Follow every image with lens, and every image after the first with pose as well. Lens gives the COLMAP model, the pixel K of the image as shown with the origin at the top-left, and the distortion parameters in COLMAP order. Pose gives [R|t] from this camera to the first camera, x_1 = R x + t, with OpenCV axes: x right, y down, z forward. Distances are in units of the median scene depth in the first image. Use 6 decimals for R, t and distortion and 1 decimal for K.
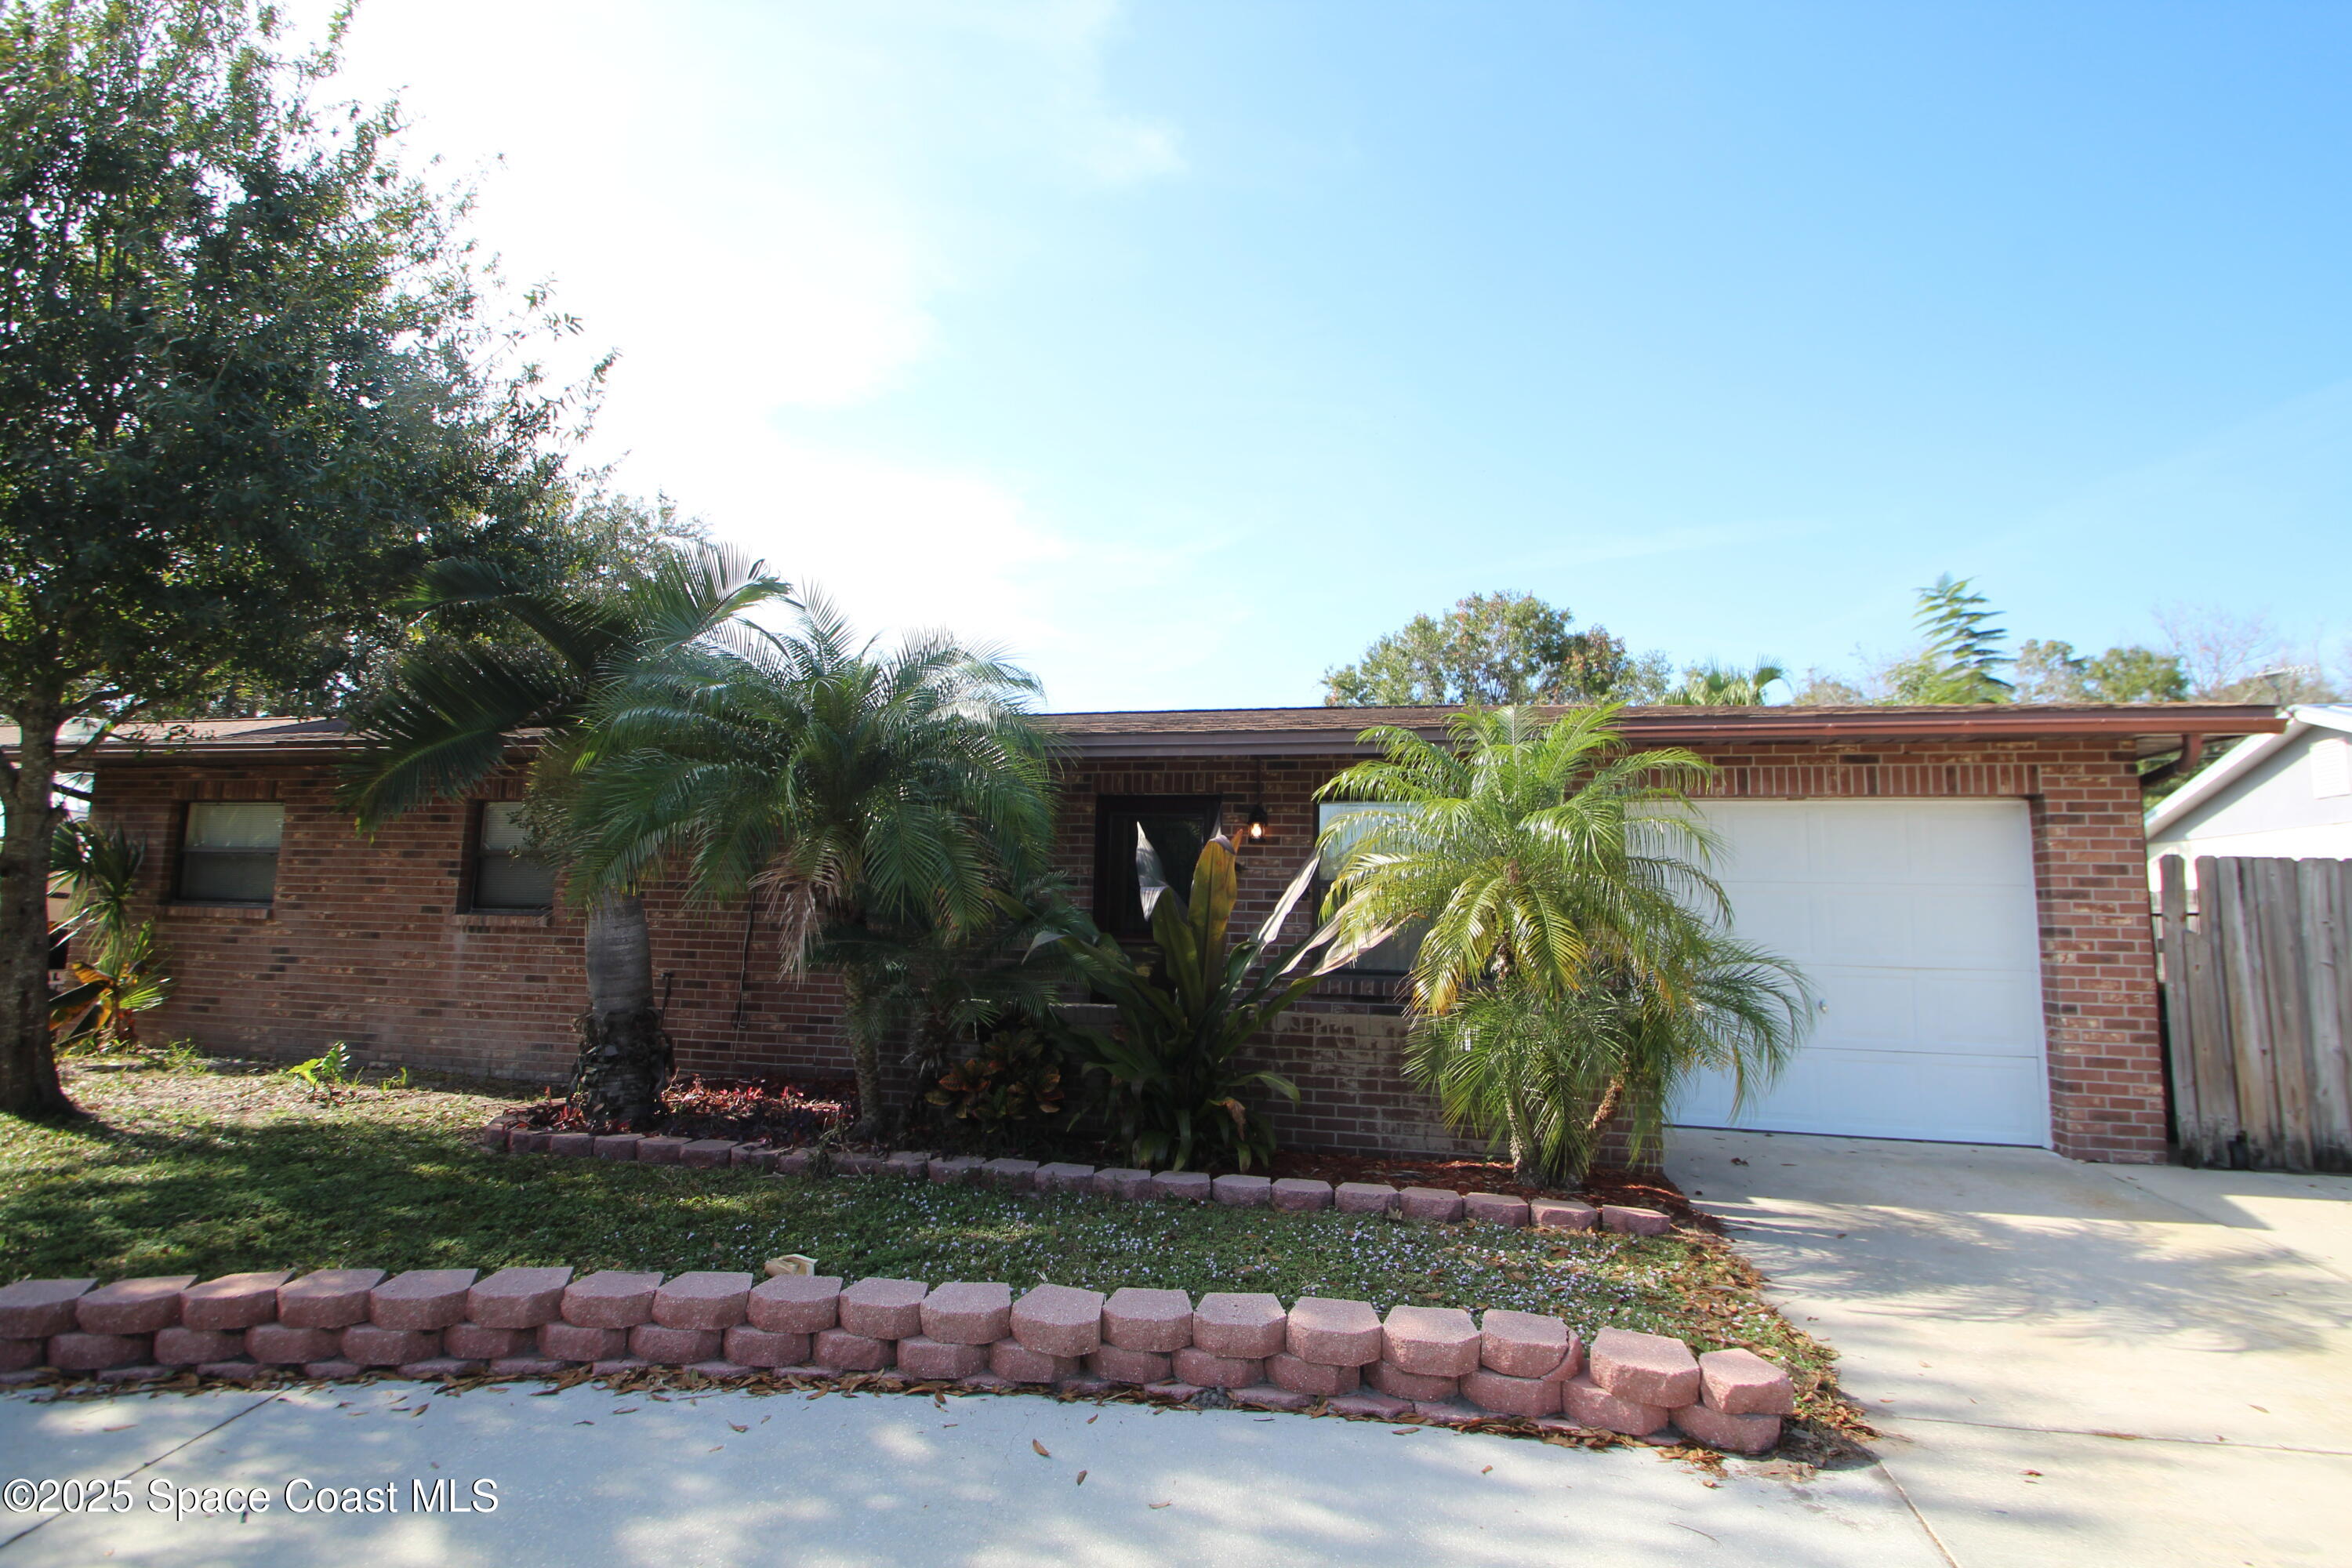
lens RADIAL K [[1113.8, 0, 1176.0], [0, 1113.8, 784.0], [0, 0, 1]] dist [0.012939, -0.016792]
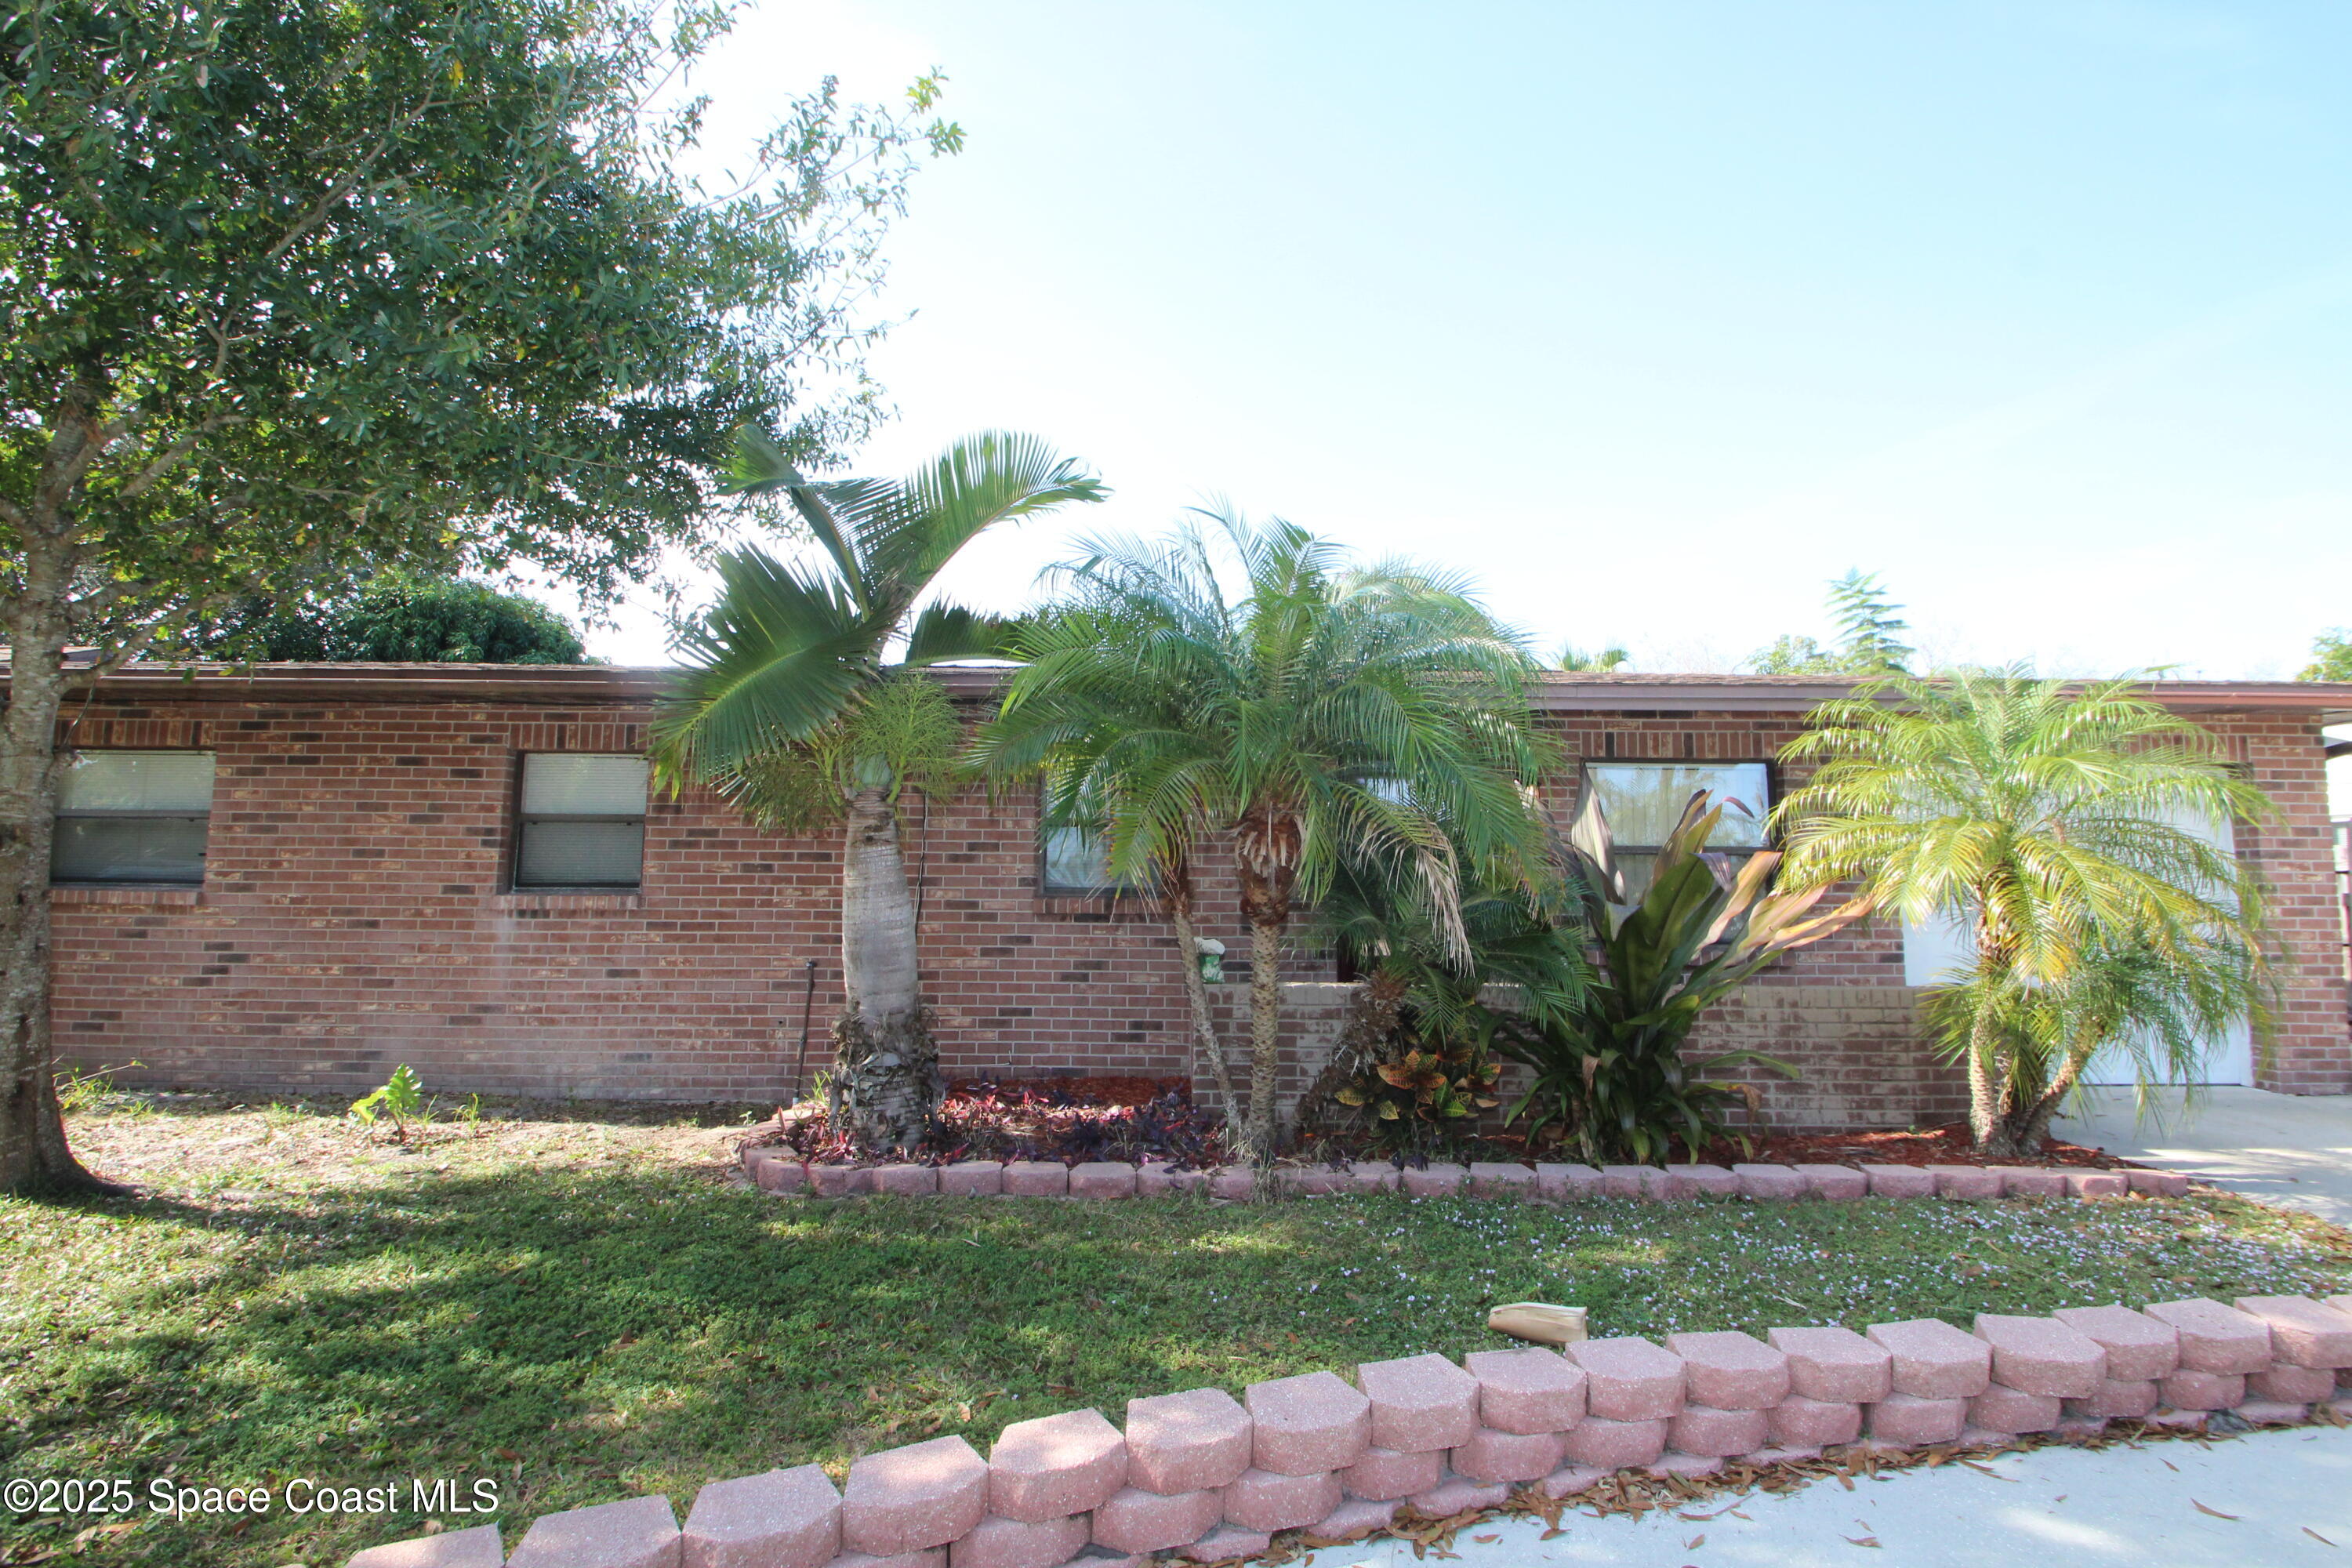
lens RADIAL K [[1113.8, 0, 1176.0], [0, 1113.8, 784.0], [0, 0, 1]] dist [0.012939, -0.016792]
pose [[0.974551, 0.008003, 0.224023, -0.370735], [-0.013618, 0.999630, 0.023532, 0.013876], [-0.223752, -0.025984, 0.974300, 0.133328]]
